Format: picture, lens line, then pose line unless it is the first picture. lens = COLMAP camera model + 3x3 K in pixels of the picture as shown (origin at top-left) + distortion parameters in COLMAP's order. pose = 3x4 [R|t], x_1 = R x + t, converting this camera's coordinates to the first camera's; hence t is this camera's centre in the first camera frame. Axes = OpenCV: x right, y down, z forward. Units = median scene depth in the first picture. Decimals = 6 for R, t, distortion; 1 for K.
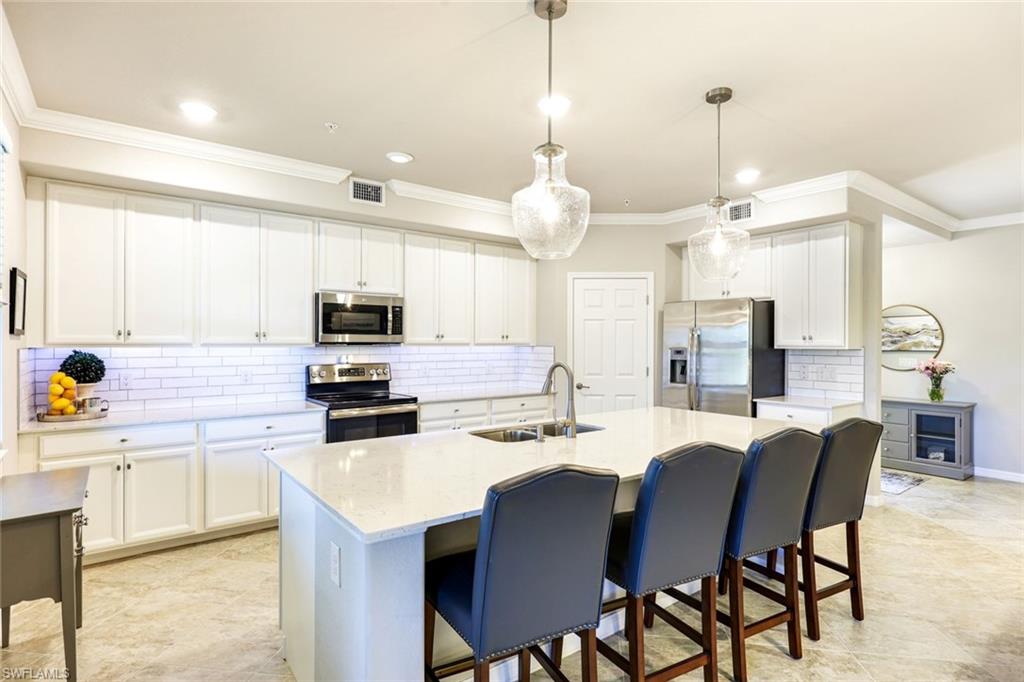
lens RADIAL K [[490.9, 0, 477.6], [0, 490.9, 339.7], [0, 0, 1]] dist [-0.032745, 0.000449]
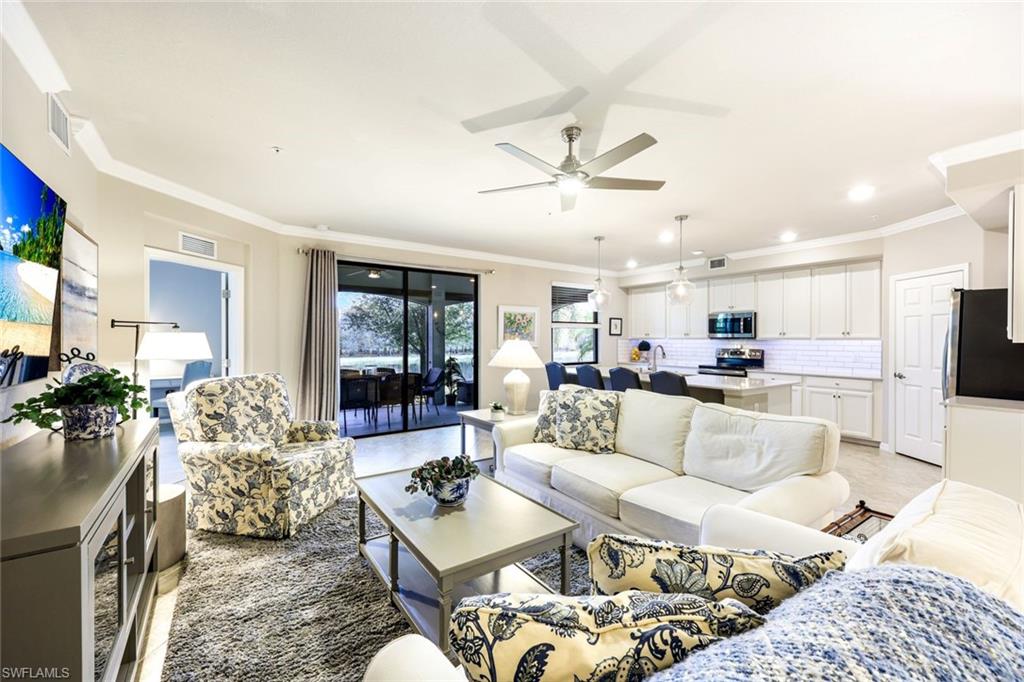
lens RADIAL K [[409.9, 0, 507.5], [0, 409.9, 338.3], [0, 0, 1]] dist [0.002380, 0.000131]
pose [[-0.014016, -0.004302, -0.999893, 1.248646], [-0.004193, 0.999982, -0.004244, 0.017229], [0.999893, 0.004133, -0.014034, 0.124667]]
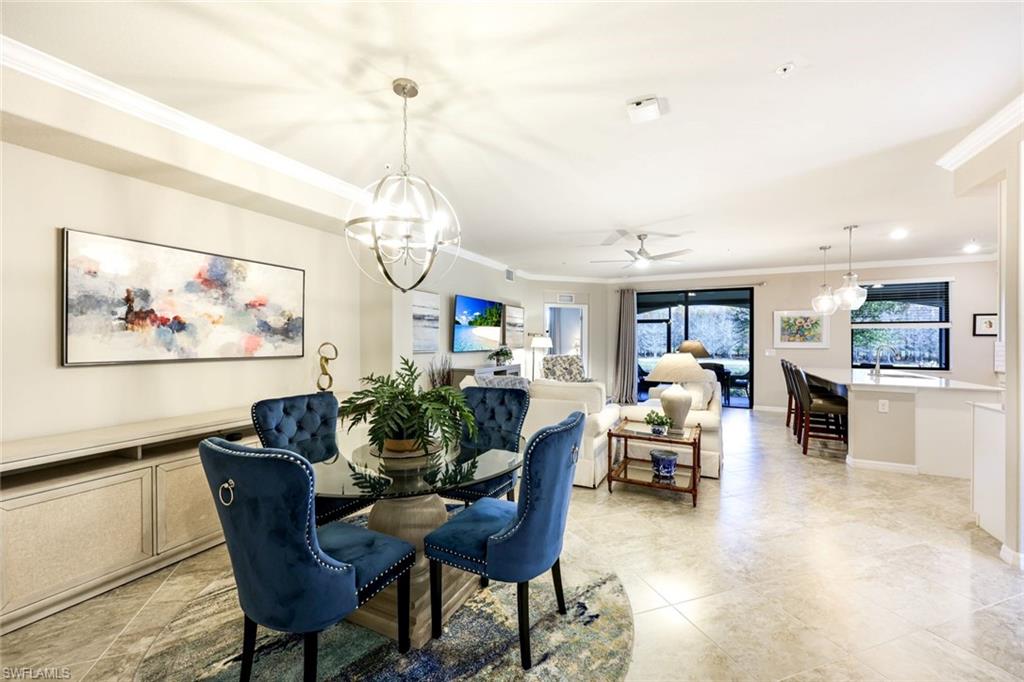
lens RADIAL K [[407.0, 0, 507.6], [0, 407.0, 341.5], [0, 0, 1]] dist [-0.002424, -0.000037]
pose [[-0.880509, -0.004115, -0.474012, 1.541820], [-0.006856, 0.999968, 0.004055, 0.019273], [0.473980, 0.006821, -0.880509, 1.013060]]
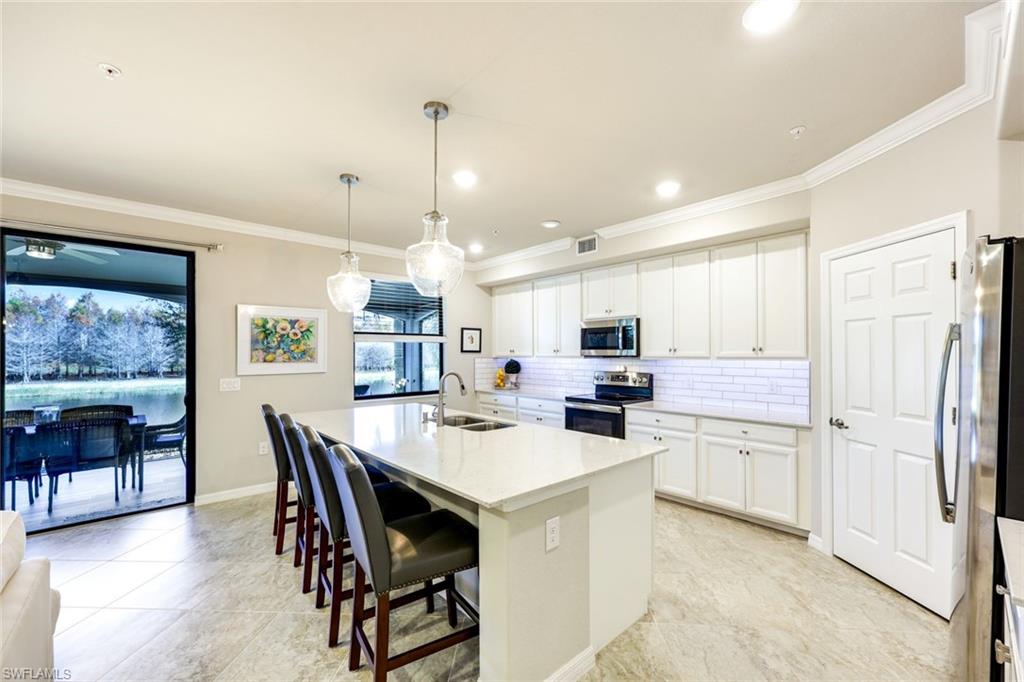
lens RADIAL K [[419.7, 0, 513.5], [0, 419.7, 349.7], [0, 0, 1]] dist [0.000360, 0.000280]
pose [[0.121271, -0.012771, -0.992537, 0.761426], [0.001453, 0.999918, -0.012689, 0.003365], [0.992618, 0.000096, 0.121280, 0.545248]]
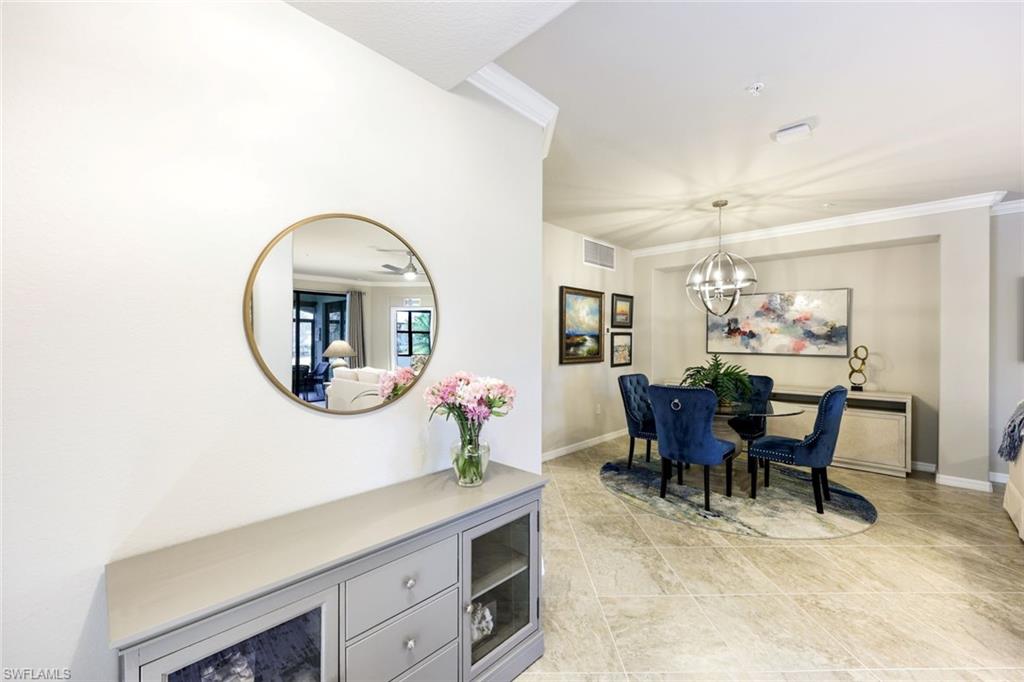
lens RADIAL K [[407.0, 0, 507.6], [0, 407.0, 341.5], [0, 0, 1]] dist [-0.002424, -0.000037]
pose [[-0.175178, -0.008730, 0.984498, 0.685336], [-0.002989, 0.999961, 0.008335, 0.011667], [-0.984532, -0.001483, -0.175197, 1.124150]]
